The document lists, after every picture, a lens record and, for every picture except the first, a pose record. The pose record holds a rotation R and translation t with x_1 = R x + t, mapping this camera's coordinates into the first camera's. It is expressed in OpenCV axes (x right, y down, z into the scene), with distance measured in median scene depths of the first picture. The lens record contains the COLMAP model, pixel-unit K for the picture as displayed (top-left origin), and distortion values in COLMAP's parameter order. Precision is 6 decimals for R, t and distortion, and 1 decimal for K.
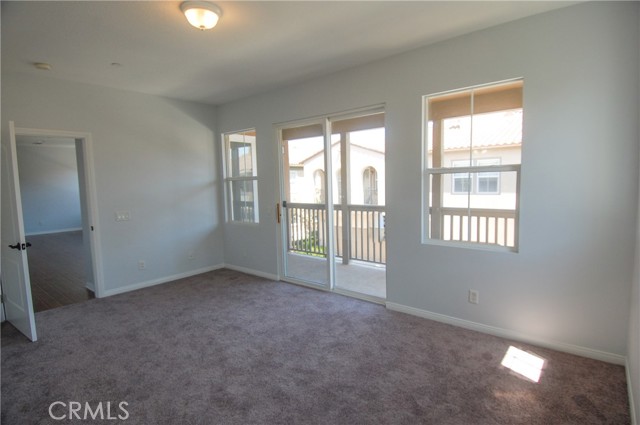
lens RADIAL K [[330.1, 0, 330.3], [0, 330.1, 211.6], [0, 0, 1]] dist [0.064149, -0.065563]
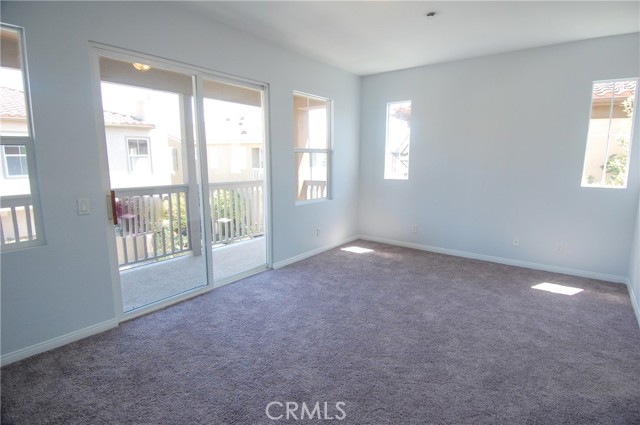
lens RADIAL K [[337.8, 0, 320.0], [0, 337.8, 212.5], [0, 0, 1]] dist [0.038925, -0.000052]
pose [[-0.003519, -0.142858, 0.989737, -0.868025], [0.094723, 0.985245, 0.142546, -0.046516], [-0.995497, 0.094253, 0.010065, 0.744806]]
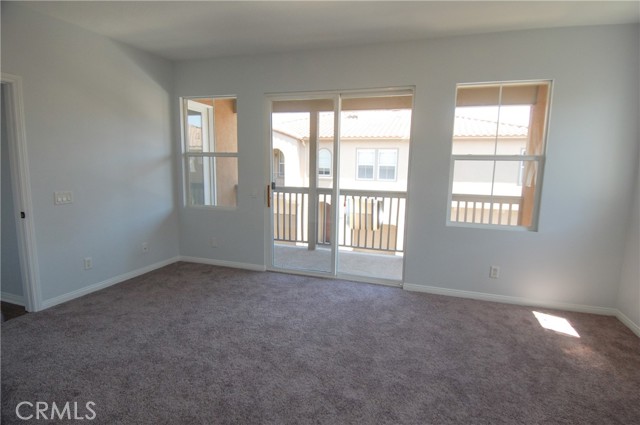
lens RADIAL K [[330.1, 0, 330.3], [0, 330.1, 211.6], [0, 0, 1]] dist [0.064149, -0.065563]
pose [[0.932970, -0.007529, 0.359876, -0.373168], [-0.009233, 0.998952, 0.044838, 0.006125], [-0.359836, -0.045155, 0.931922, 0.126351]]
